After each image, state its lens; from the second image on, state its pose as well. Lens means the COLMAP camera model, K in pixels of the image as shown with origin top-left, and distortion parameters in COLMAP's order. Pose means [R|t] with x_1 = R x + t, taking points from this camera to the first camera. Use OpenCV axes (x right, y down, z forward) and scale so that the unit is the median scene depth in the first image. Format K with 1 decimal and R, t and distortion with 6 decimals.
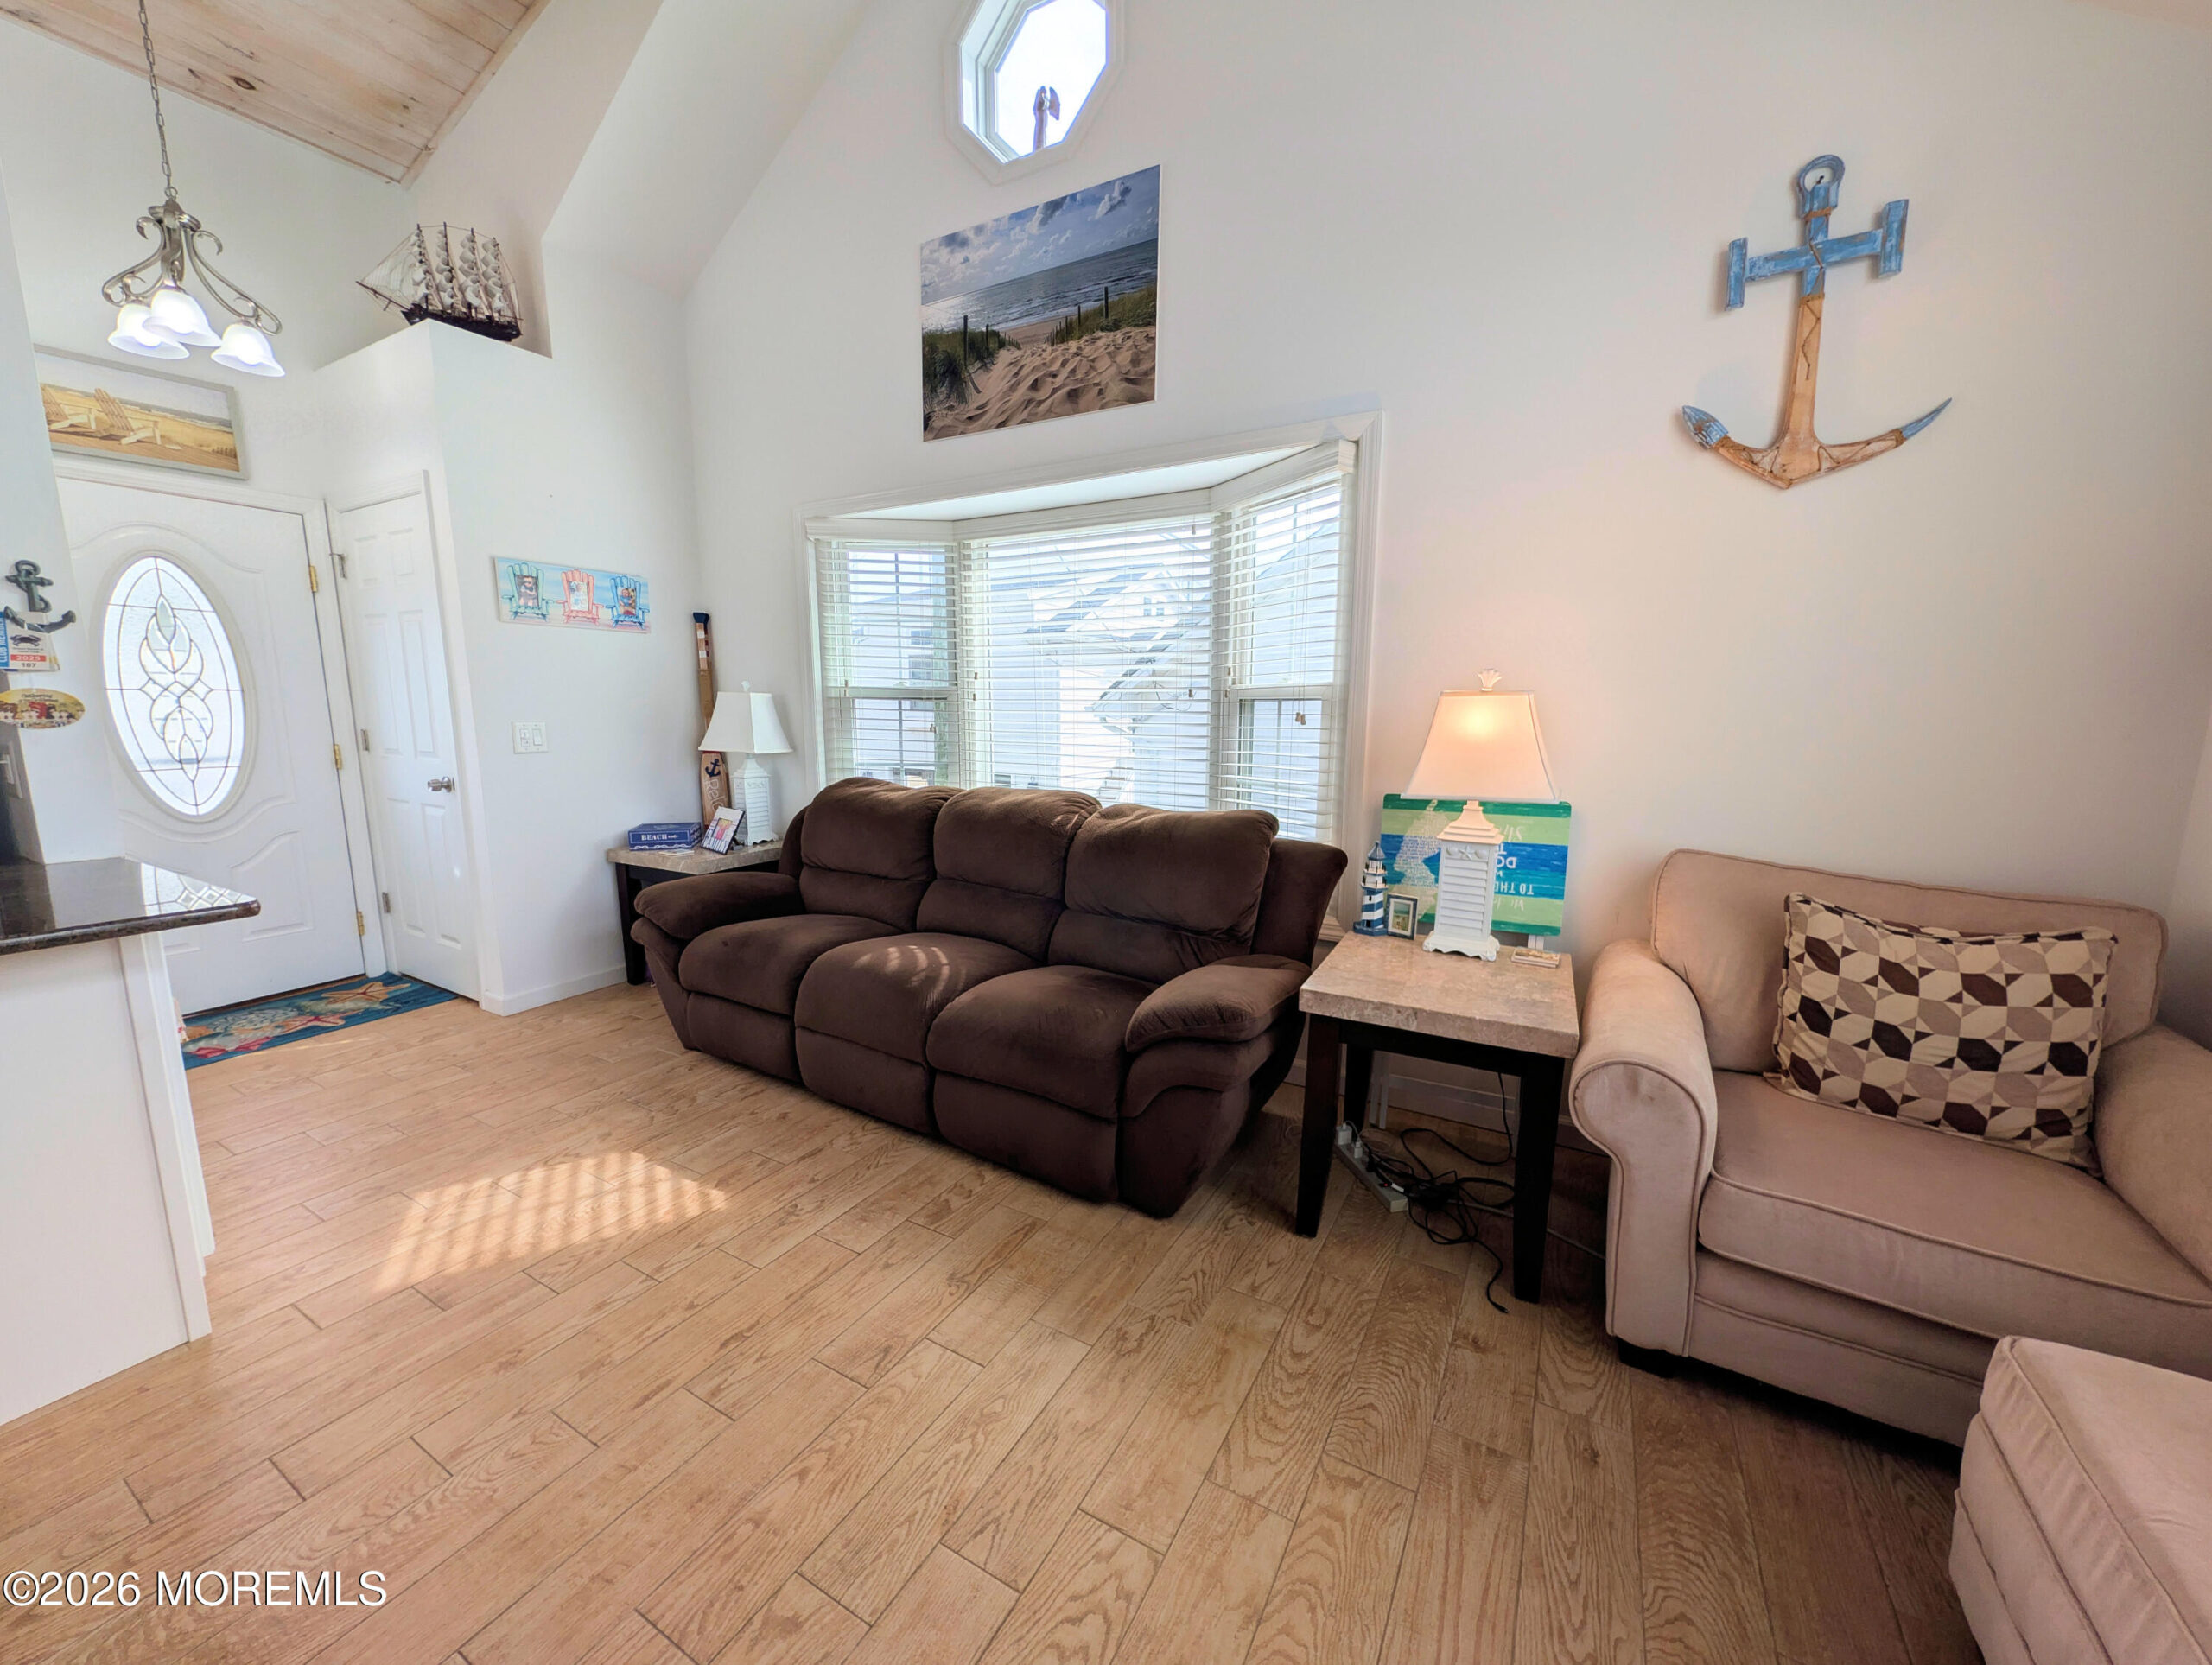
lens RADIAL K [[841.4, 0, 1106.0], [0, 841.4, 841.2], [0, 0, 1]] dist [0.001512, -0.000154]
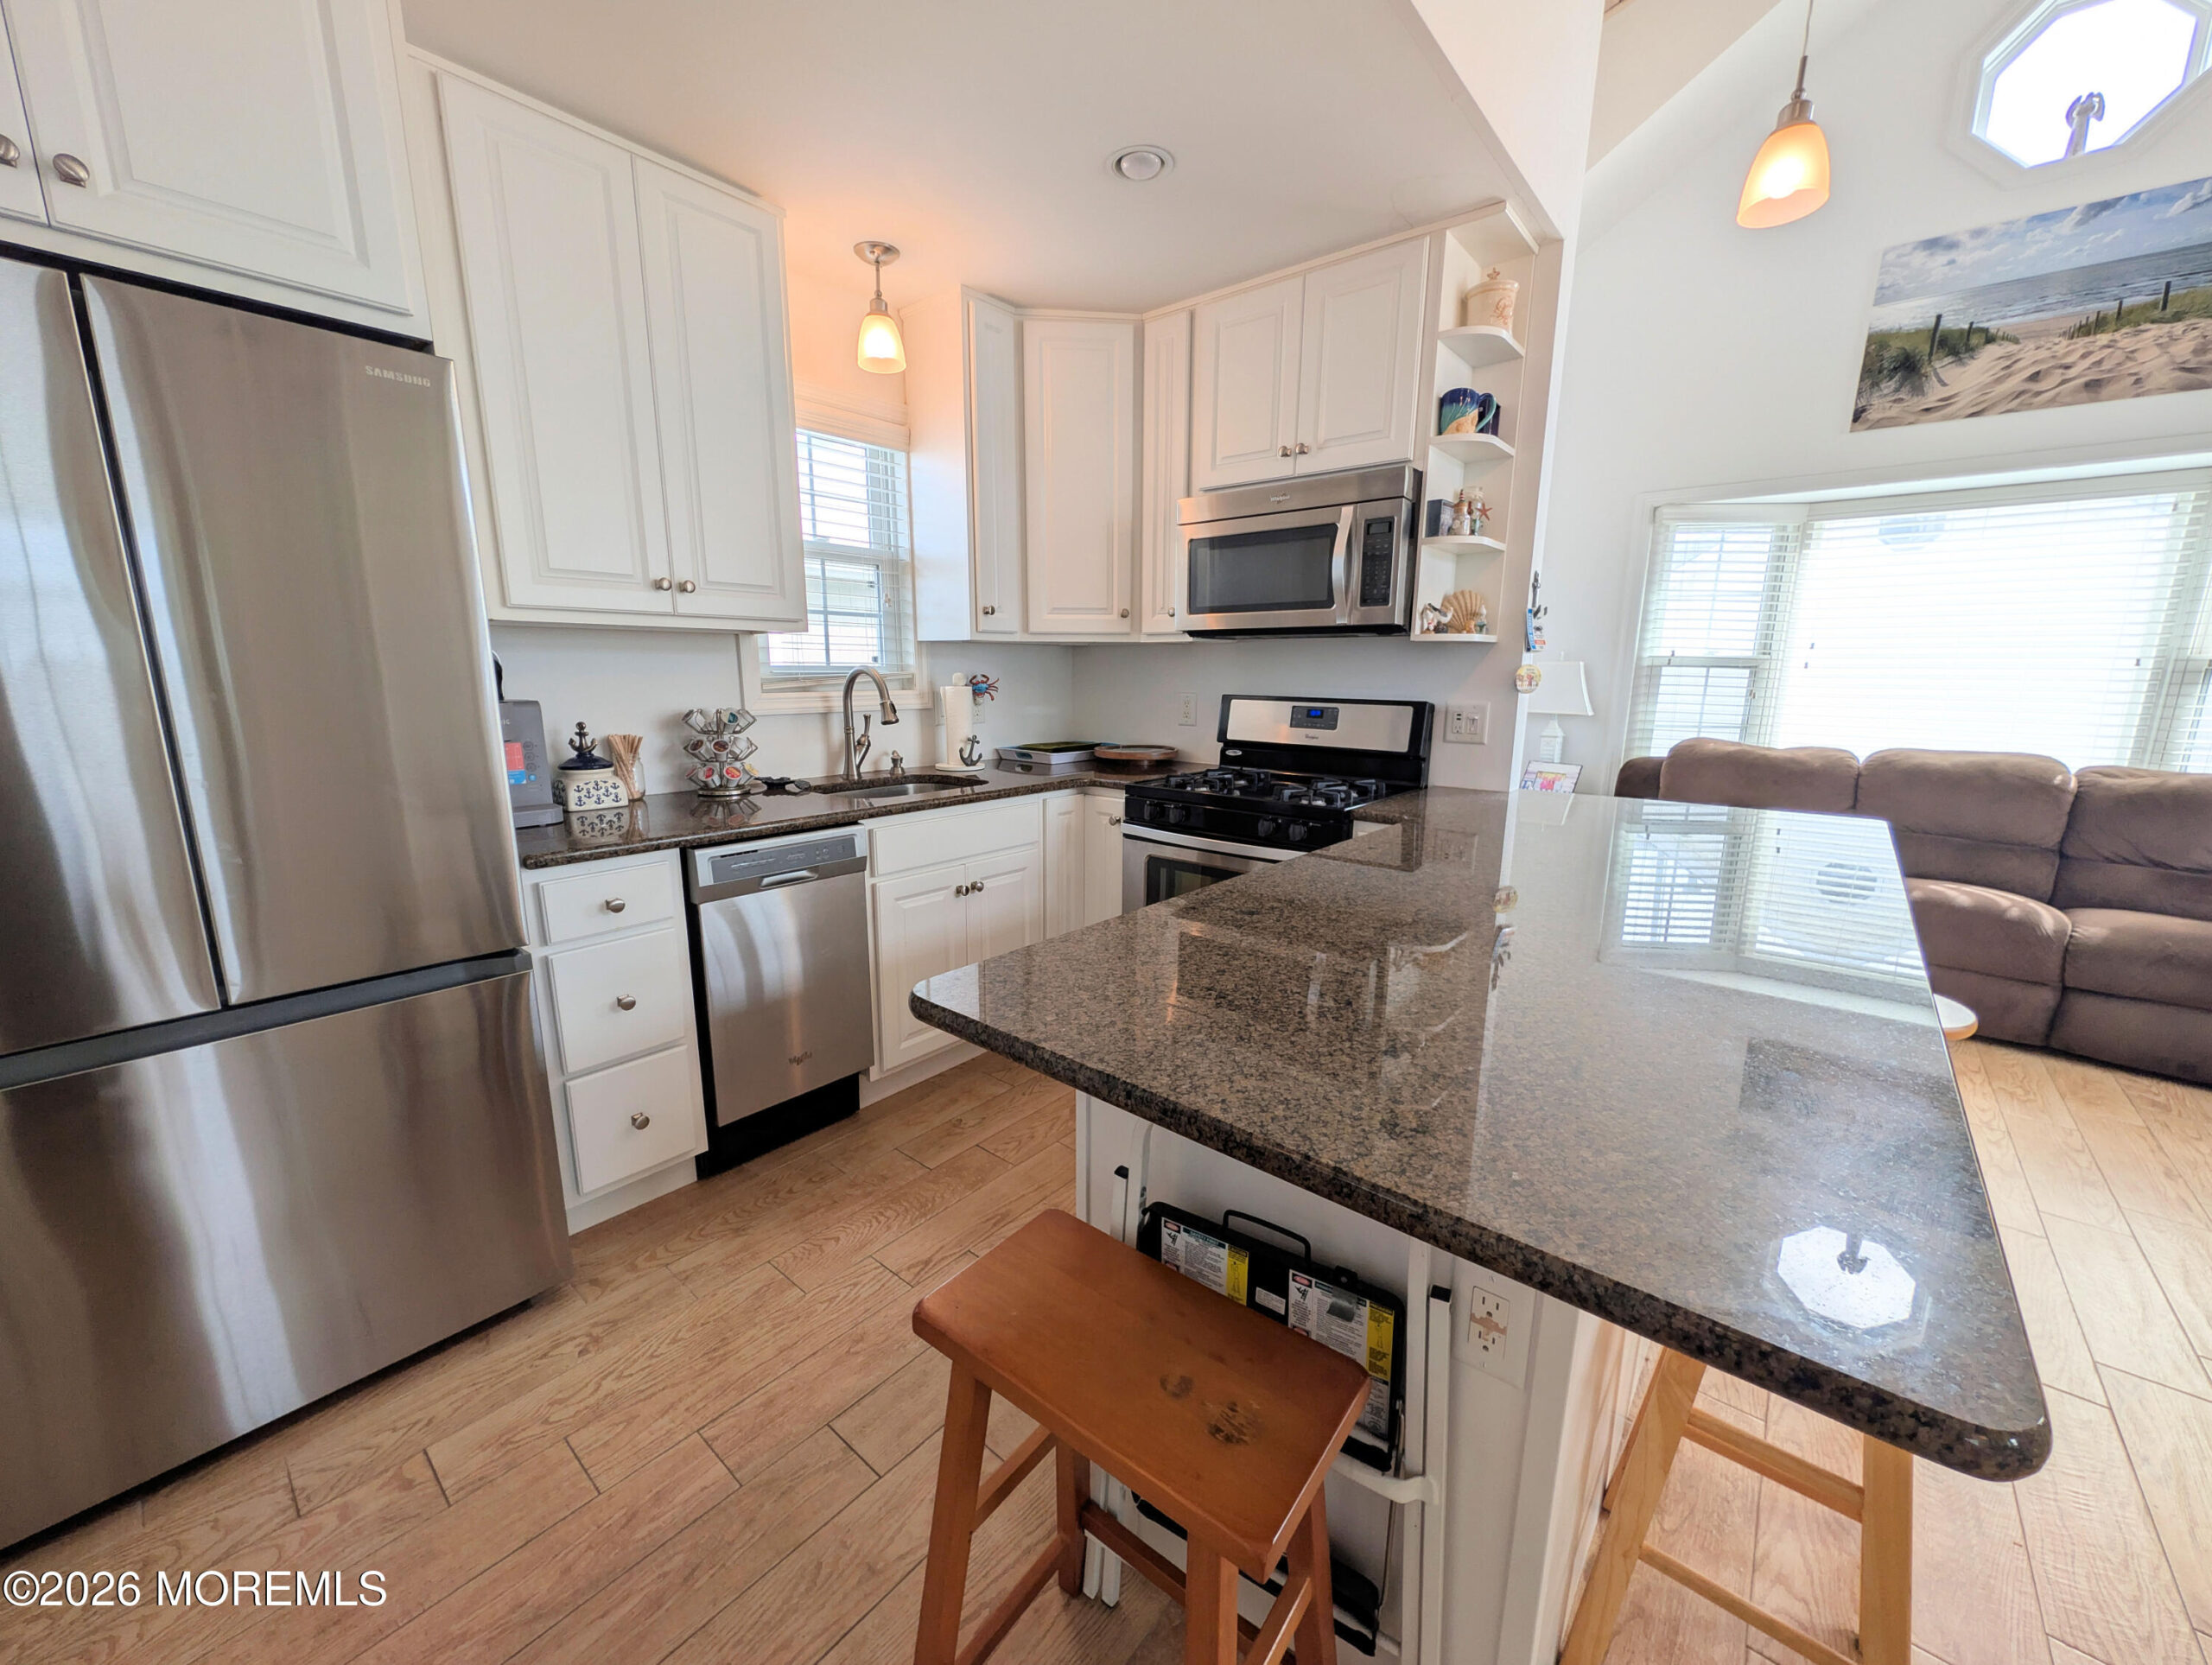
lens RADIAL K [[841.4, 0, 1114.1], [0, 841.4, 841.7], [0, 0, 1]] dist [0.001512, -0.000154]
pose [[0.983597, 0.037229, -0.176494, -1.154293], [-0.029297, 0.998449, 0.047339, 0.043618], [0.177982, -0.041392, 0.983163, -0.337625]]
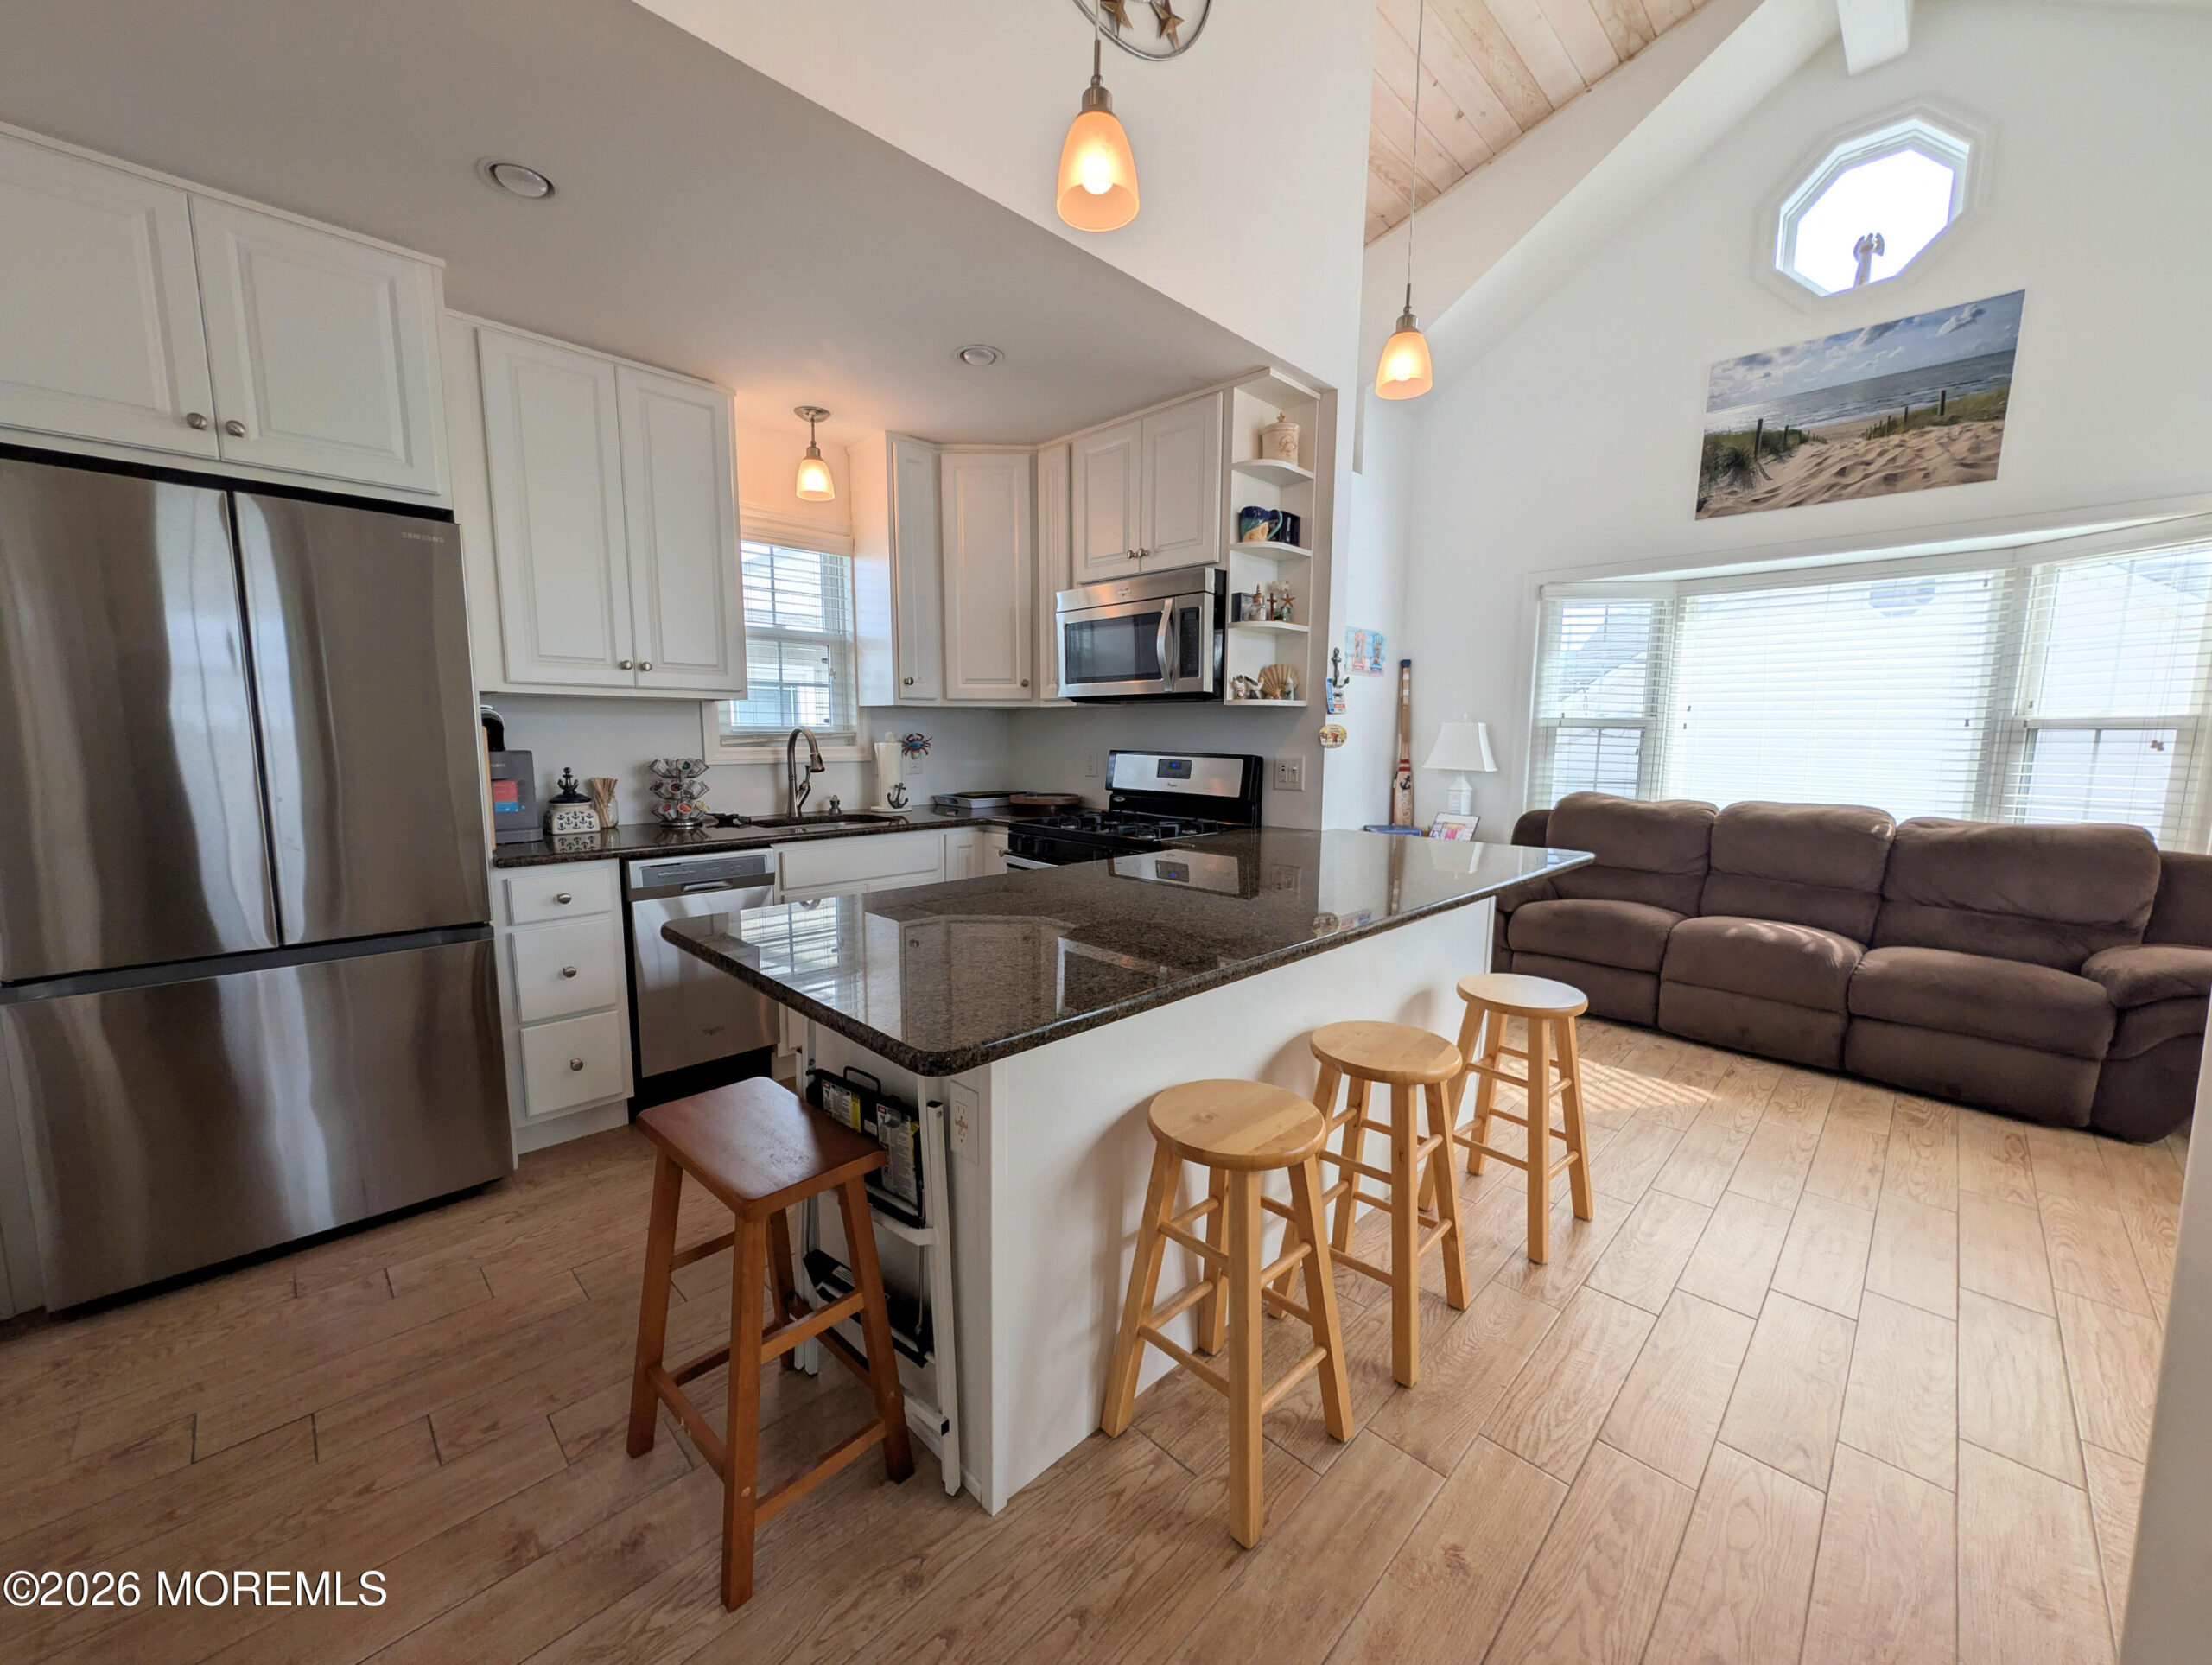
lens RADIAL K [[841.4, 0, 1113.0], [0, 841.4, 841.7], [0, 0, 1]] dist [0.001512, -0.000154]
pose [[0.965381, 0.034345, -0.258574, -0.856441], [-0.041844, 0.998847, -0.023553, 0.072792], [0.257467, 0.033557, 0.965704, -0.479505]]
